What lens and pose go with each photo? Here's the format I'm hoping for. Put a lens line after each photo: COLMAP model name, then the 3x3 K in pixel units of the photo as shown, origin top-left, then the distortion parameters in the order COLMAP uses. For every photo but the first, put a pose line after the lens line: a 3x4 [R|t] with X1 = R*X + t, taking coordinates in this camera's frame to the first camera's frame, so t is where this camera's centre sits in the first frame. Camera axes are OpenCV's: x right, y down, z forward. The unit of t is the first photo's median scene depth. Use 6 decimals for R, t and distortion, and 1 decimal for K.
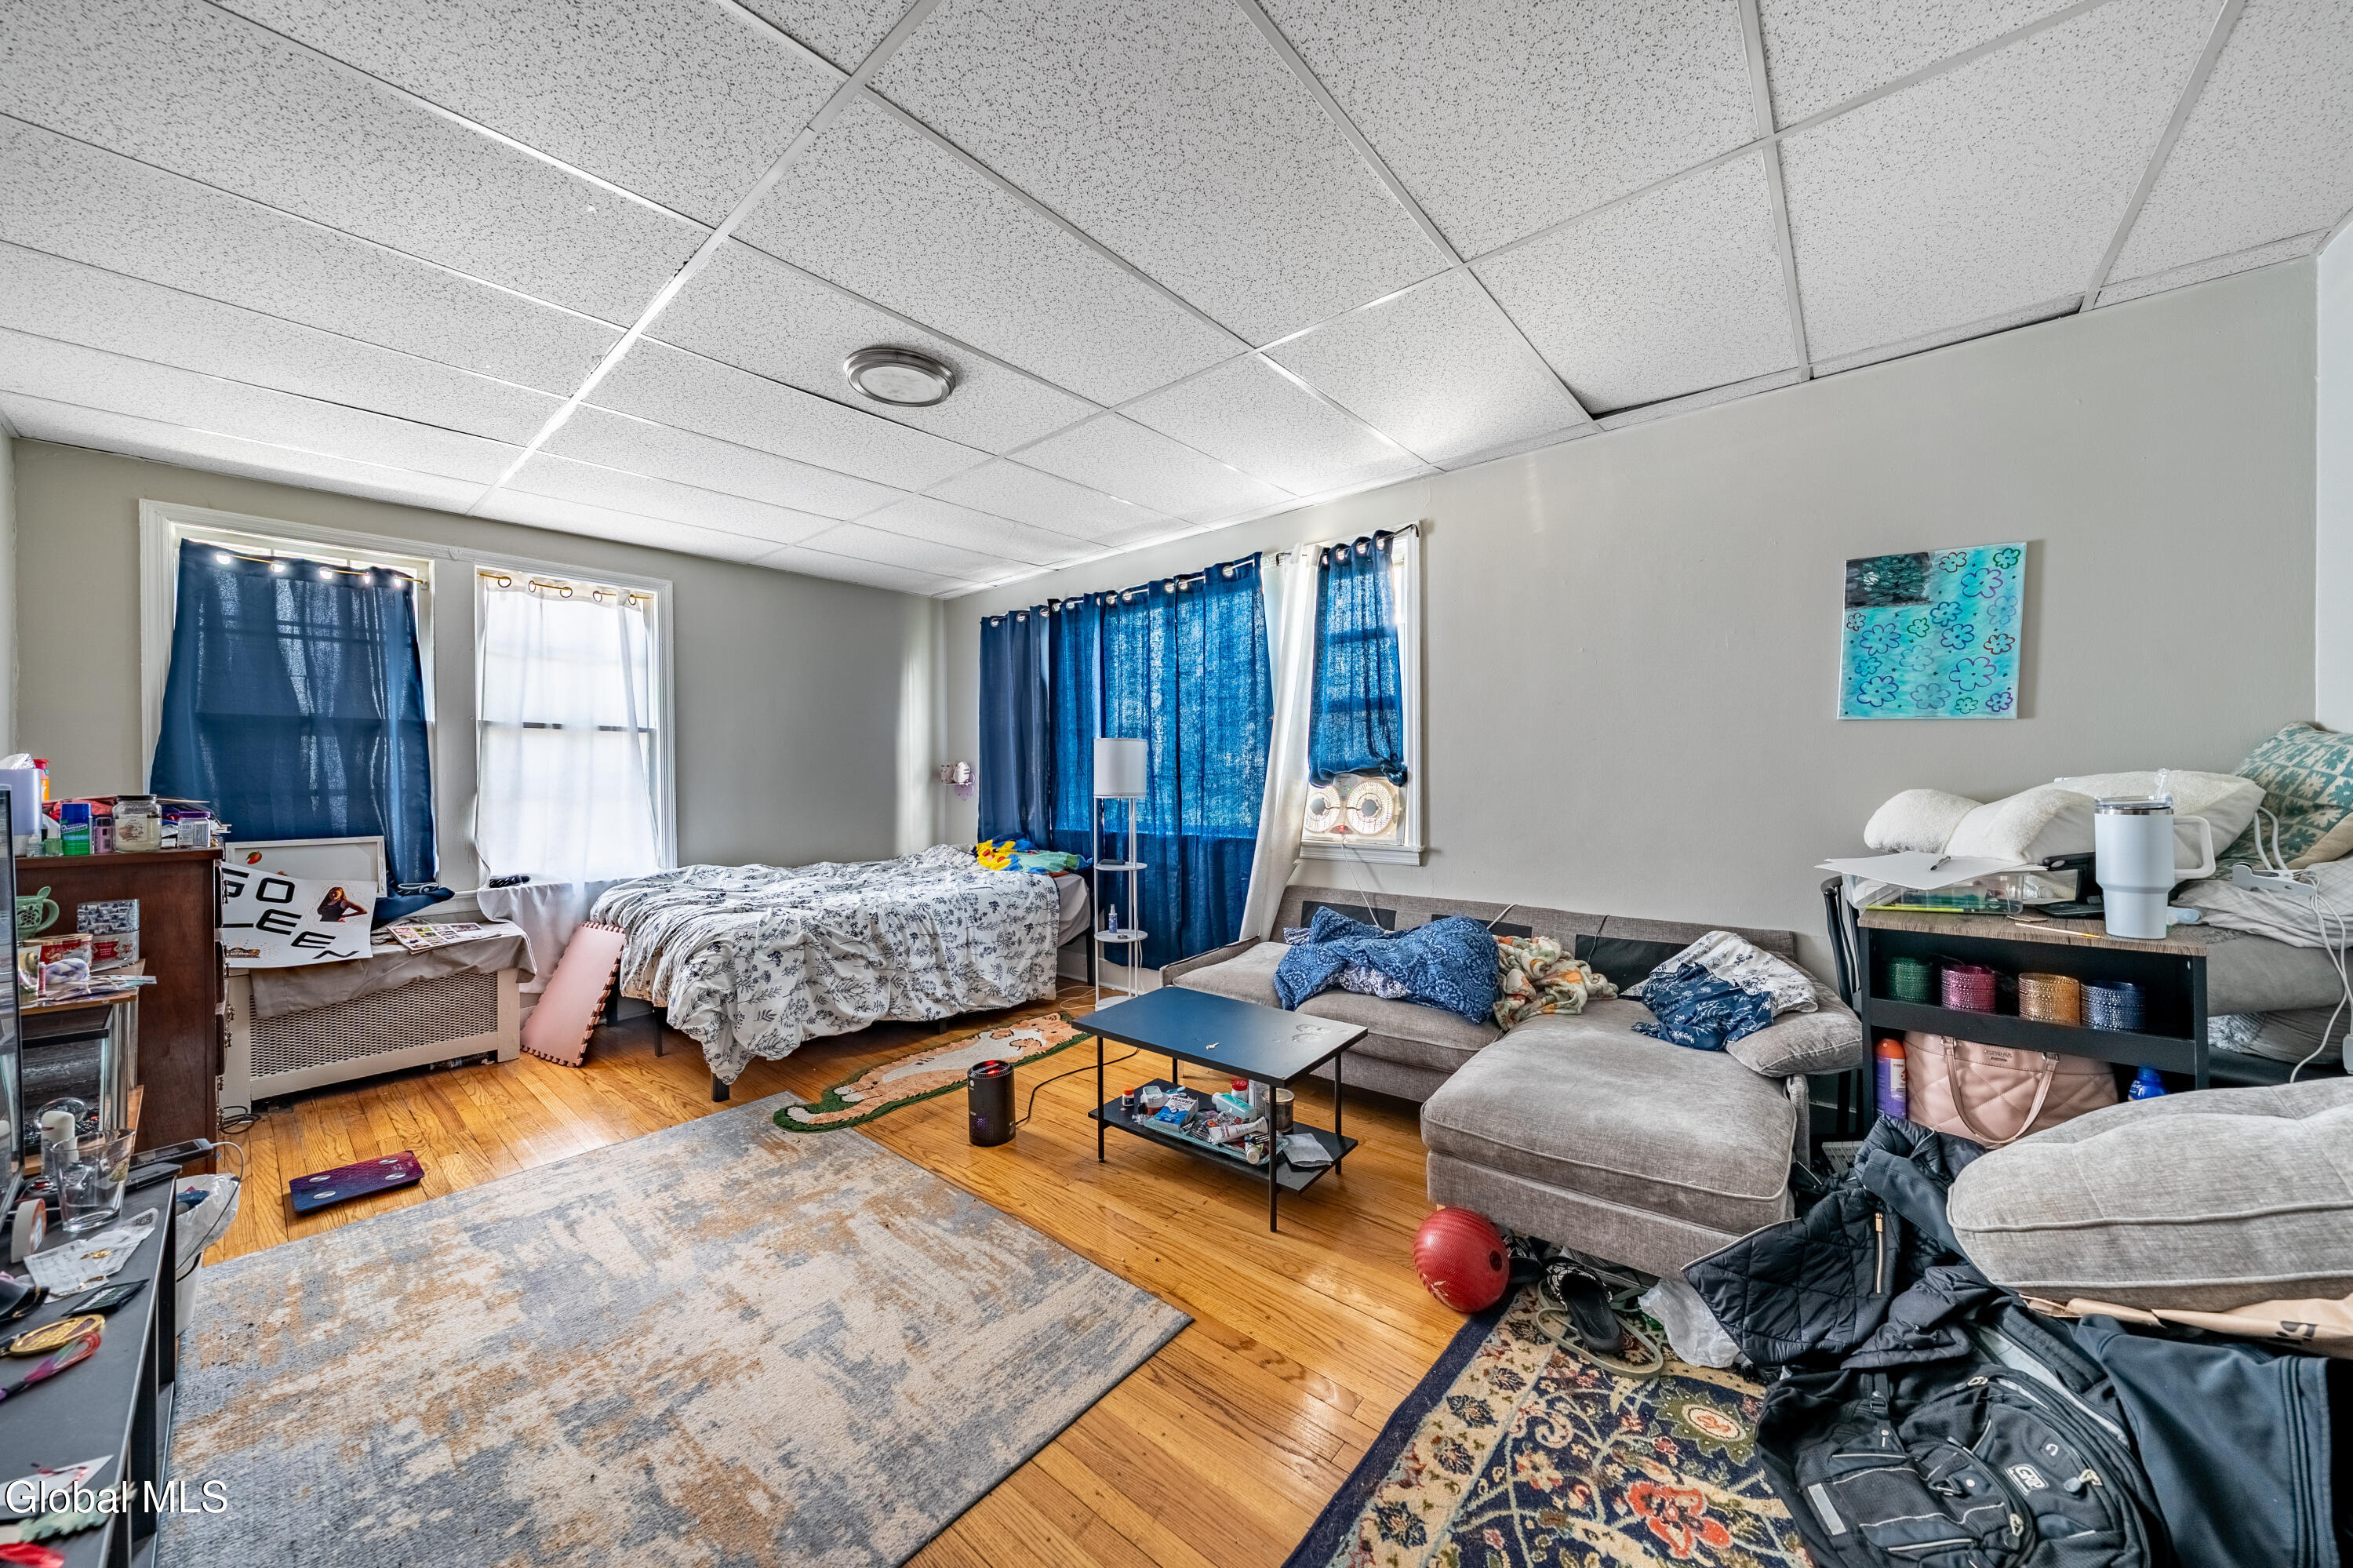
lens RADIAL K [[819.8, 0, 1195.8], [0, 819.8, 781.4], [0, 0, 1]] dist [0.000183, -0.001201]
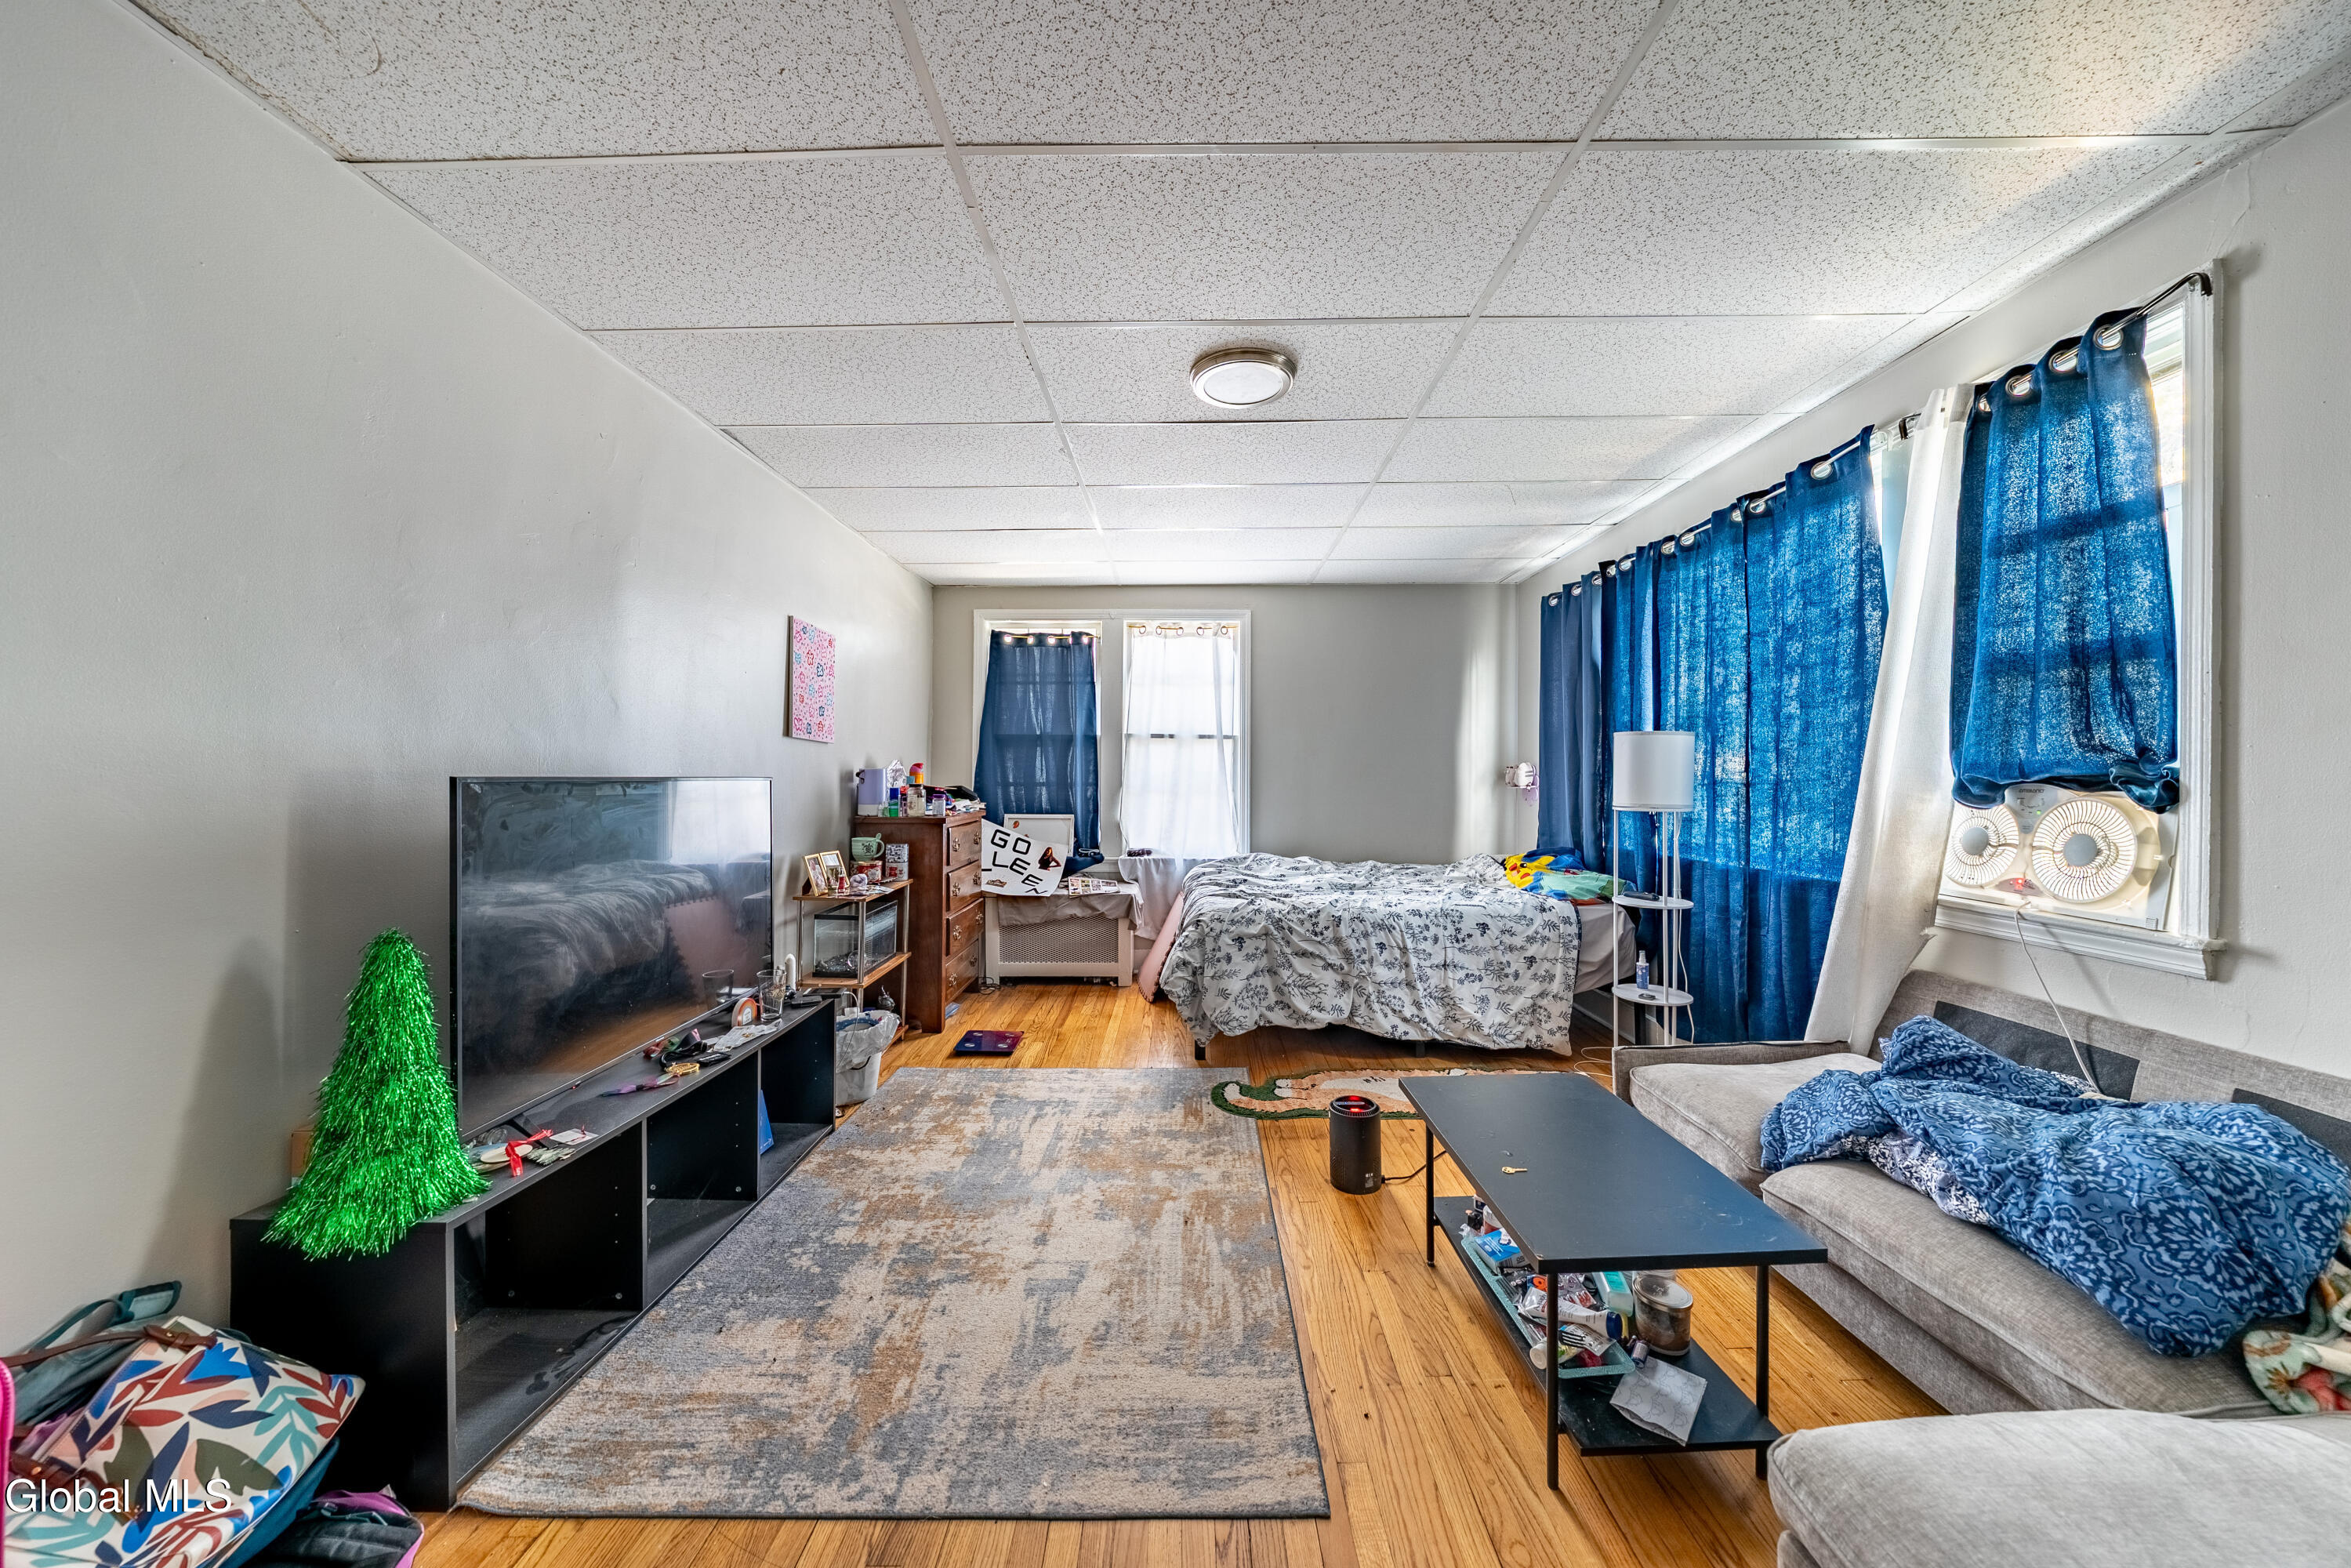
lens RADIAL K [[819.1, 0, 1179.3], [0, 819.1, 774.3], [0, 0, 1]] dist [0.000183, -0.001201]
pose [[0.628400, 0.009232, -0.777836, 0.255488], [-0.015214, 0.999884, -0.000424, -0.007424], [0.777742, 0.012100, 0.628468, 0.221757]]
